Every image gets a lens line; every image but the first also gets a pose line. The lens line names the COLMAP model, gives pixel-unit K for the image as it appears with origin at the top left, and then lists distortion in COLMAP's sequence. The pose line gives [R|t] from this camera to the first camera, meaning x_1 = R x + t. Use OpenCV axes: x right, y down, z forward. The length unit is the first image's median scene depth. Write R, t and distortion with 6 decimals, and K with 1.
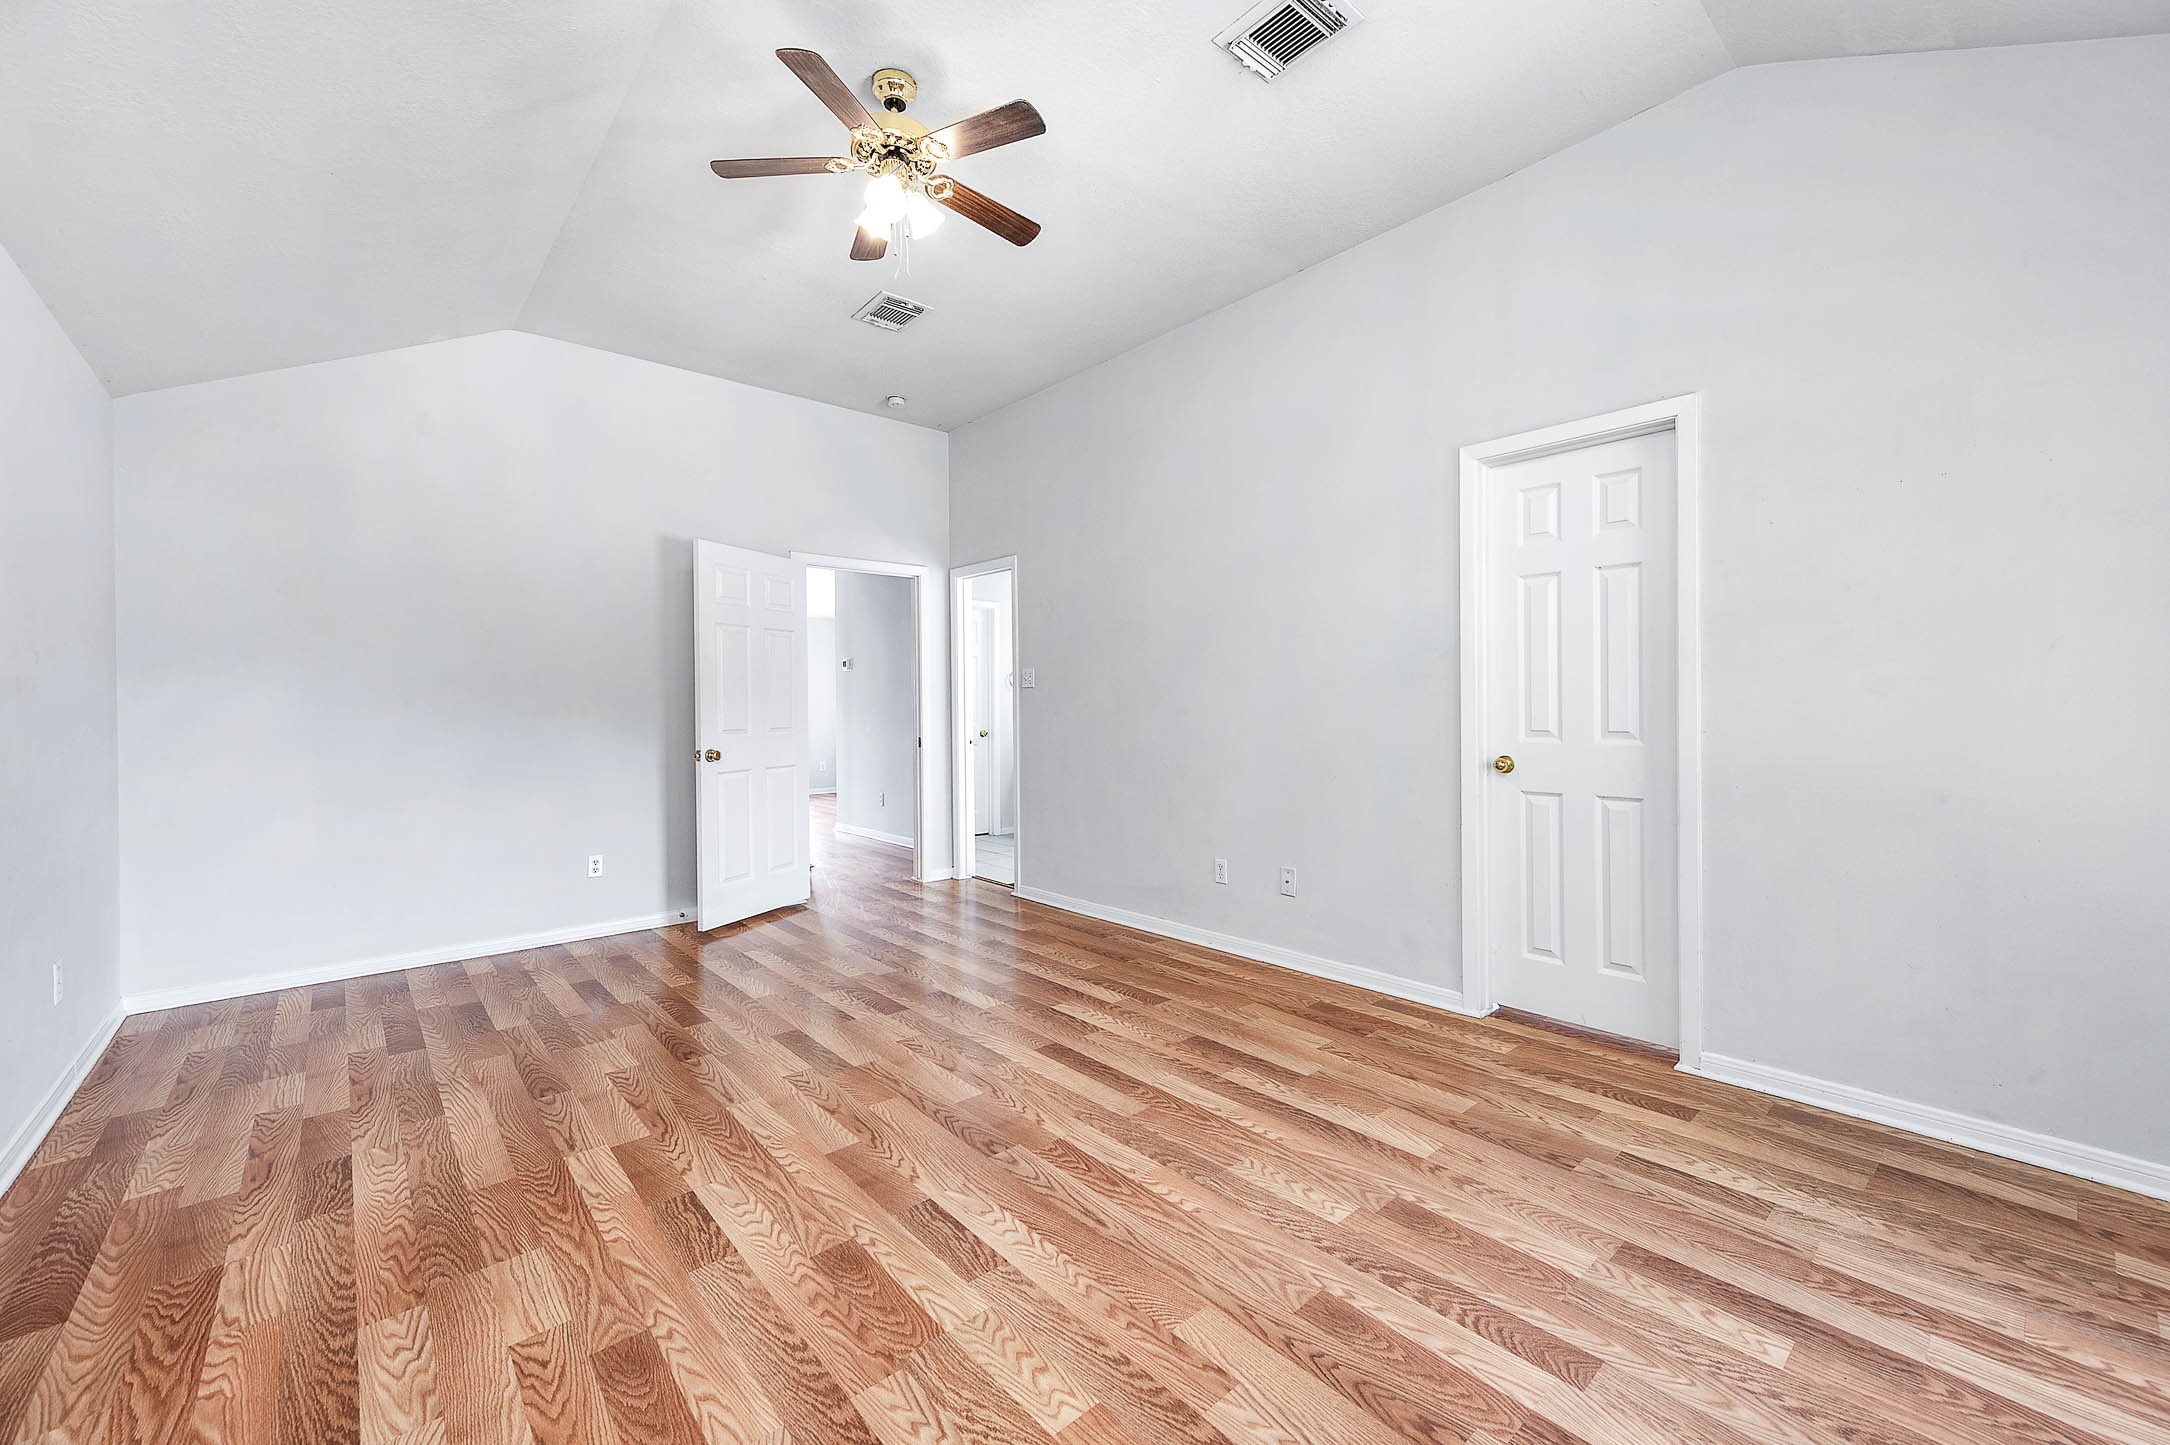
lens RADIAL K [[850.2, 0, 1084.3], [0, 850.2, 726.0], [0, 0, 1]] dist [0.015745, 0.000182]
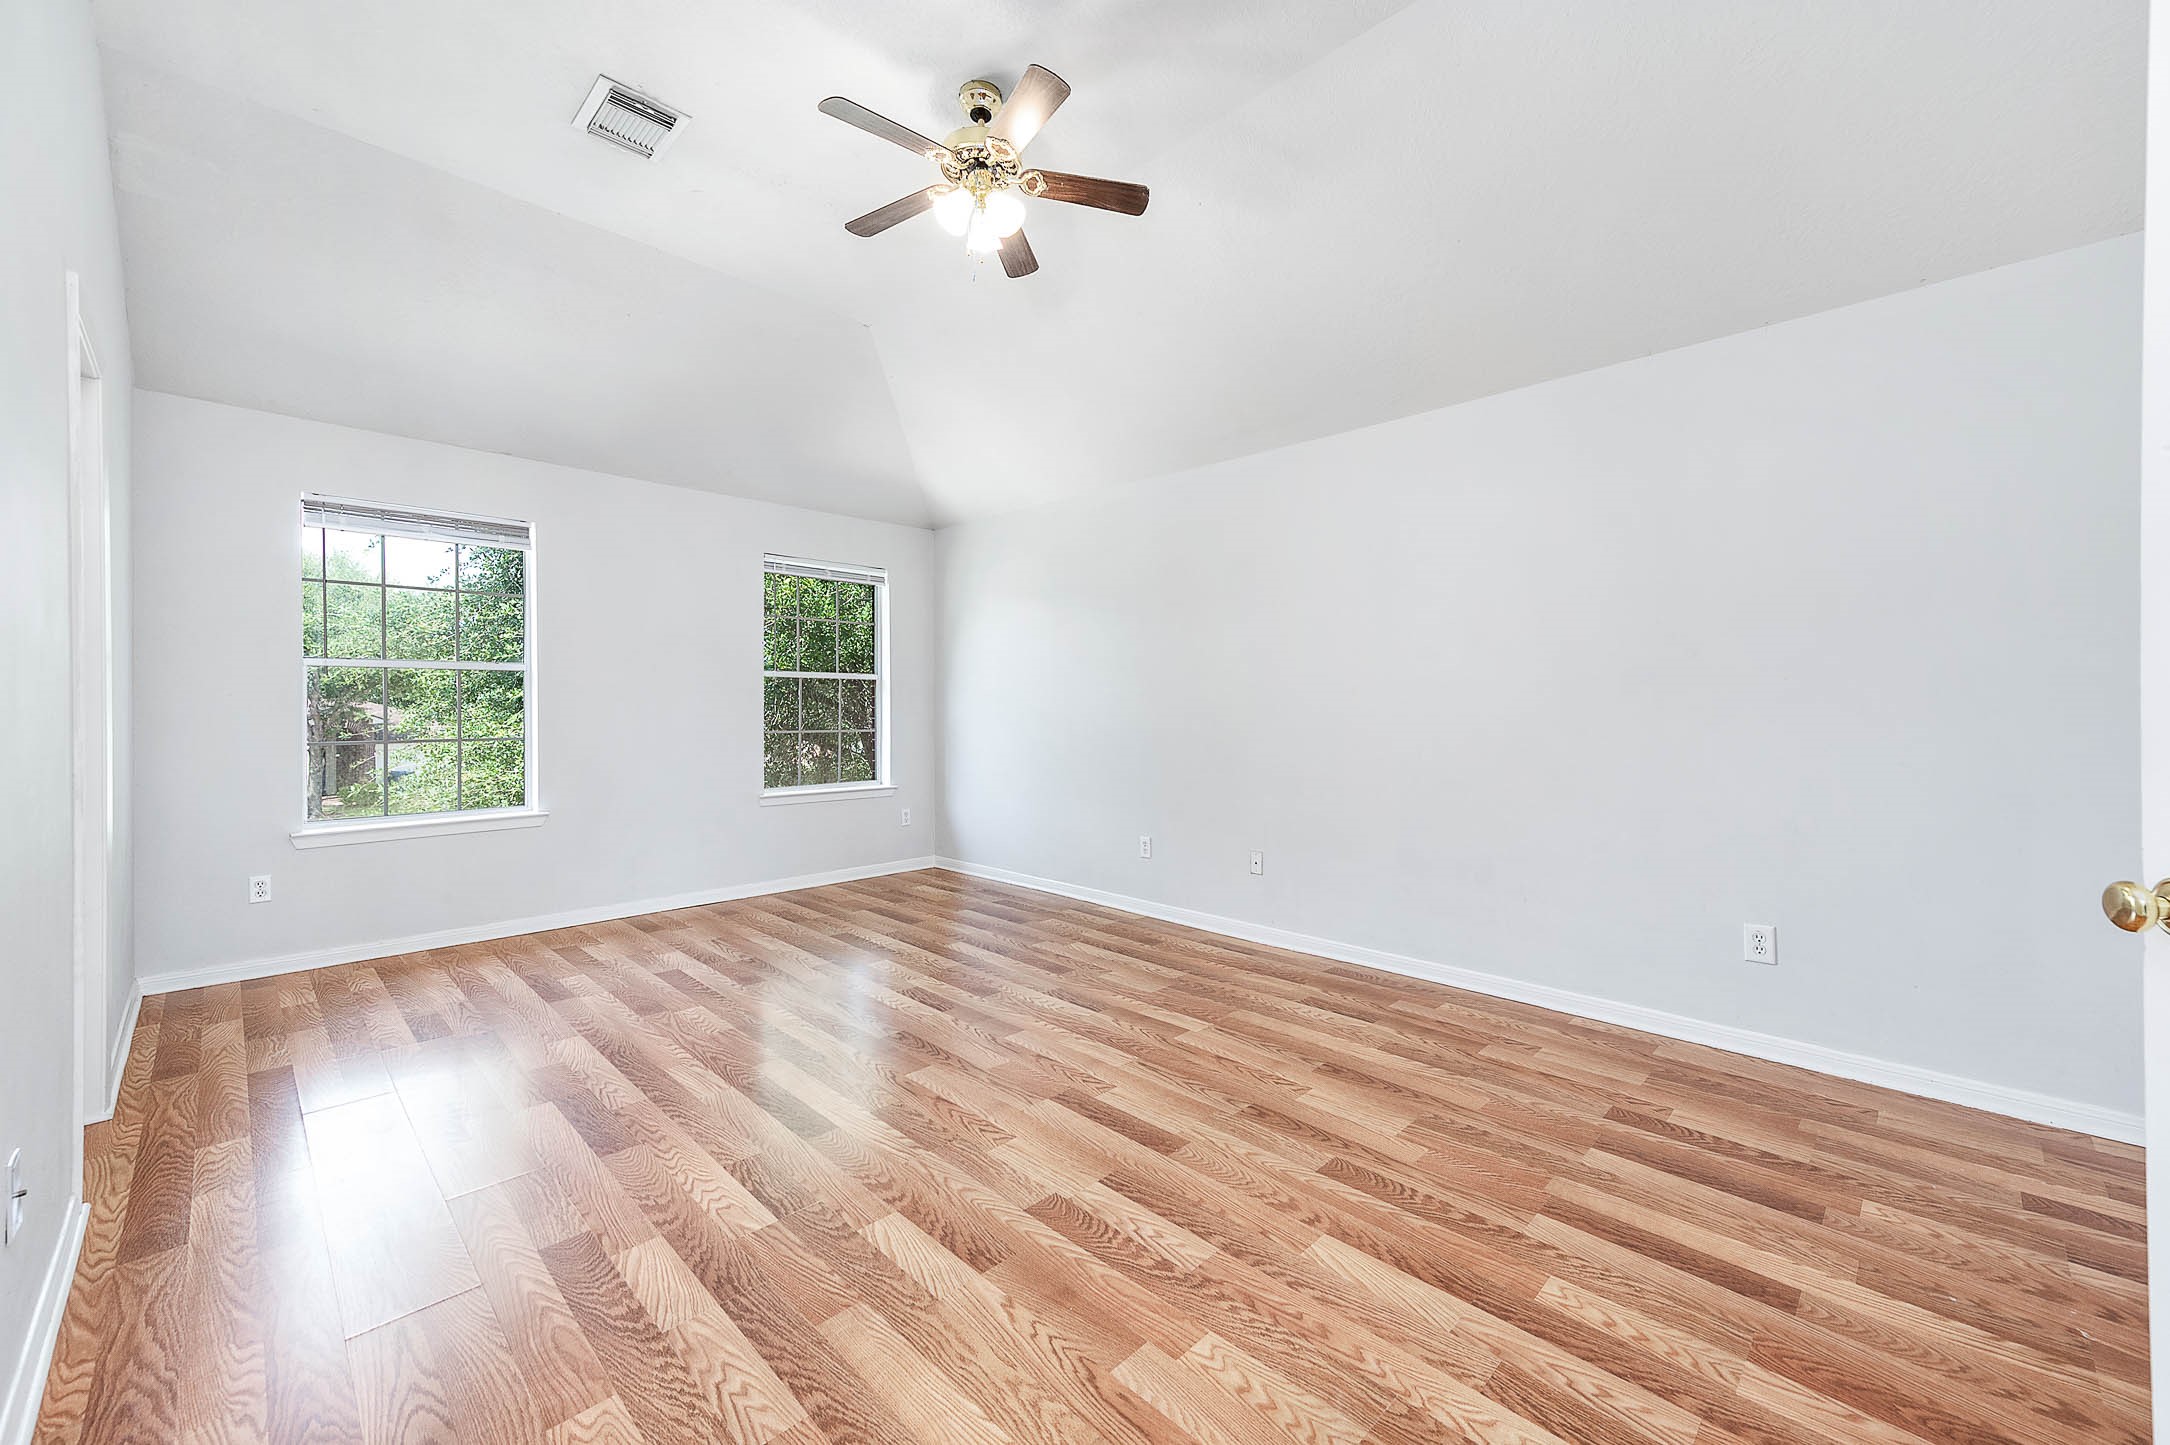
lens RADIAL K [[850.2, 0, 1084.3], [0, 850.2, 726.0], [0, 0, 1]] dist [0.015745, 0.000182]
pose [[-0.997694, 0.014909, -0.066215, -0.292544], [0.011777, 0.998805, 0.047442, -0.041689], [0.066843, 0.046553, -0.996677, 2.169179]]
